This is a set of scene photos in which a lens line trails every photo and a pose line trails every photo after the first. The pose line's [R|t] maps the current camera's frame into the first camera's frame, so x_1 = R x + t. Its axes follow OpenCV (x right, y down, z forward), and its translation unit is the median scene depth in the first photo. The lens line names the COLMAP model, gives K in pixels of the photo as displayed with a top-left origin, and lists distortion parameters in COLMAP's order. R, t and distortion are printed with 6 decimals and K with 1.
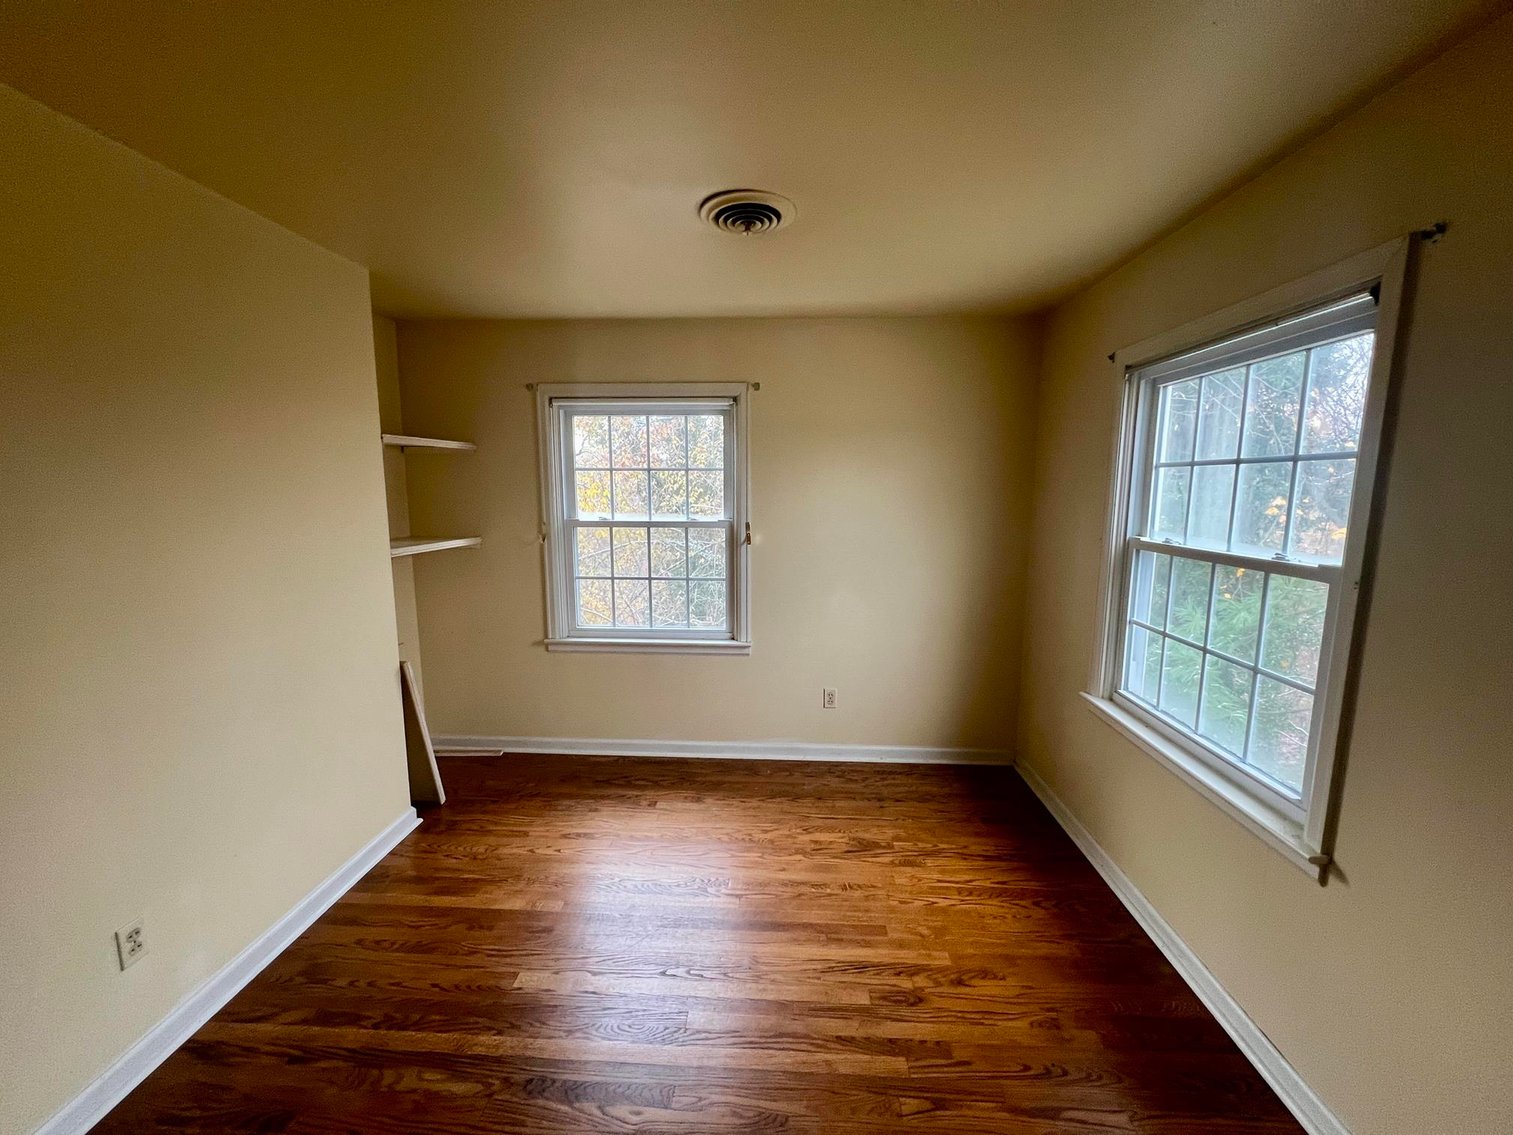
lens RADIAL K [[606.8, 0, 757.4], [0, 606.8, 569.9], [0, 0, 1]] dist [-0.000606, 0.000469]
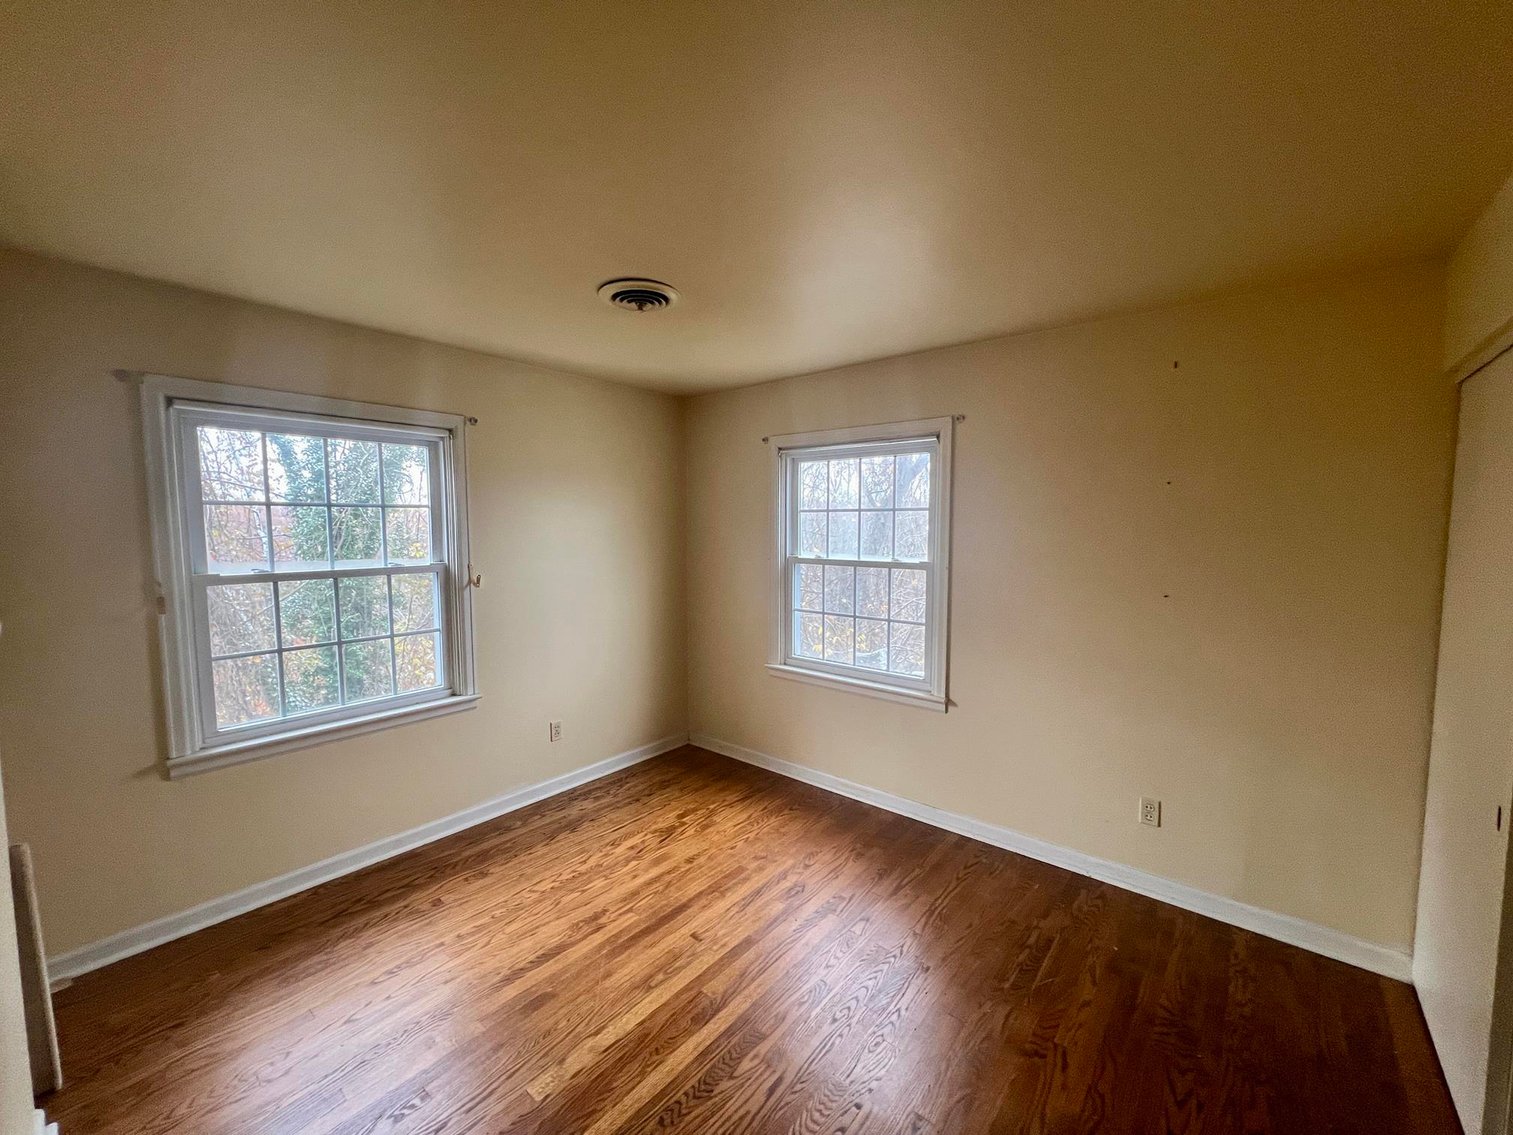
lens RADIAL K [[606.8, 0, 755.6], [0, 606.8, 569.0], [0, 0, 1]] dist [-0.000606, 0.000469]
pose [[0.602706, -0.063653, 0.795421, -0.538161], [0.112554, 0.993629, -0.005769, -0.017588], [-0.789986, 0.093005, 0.606030, 0.100145]]
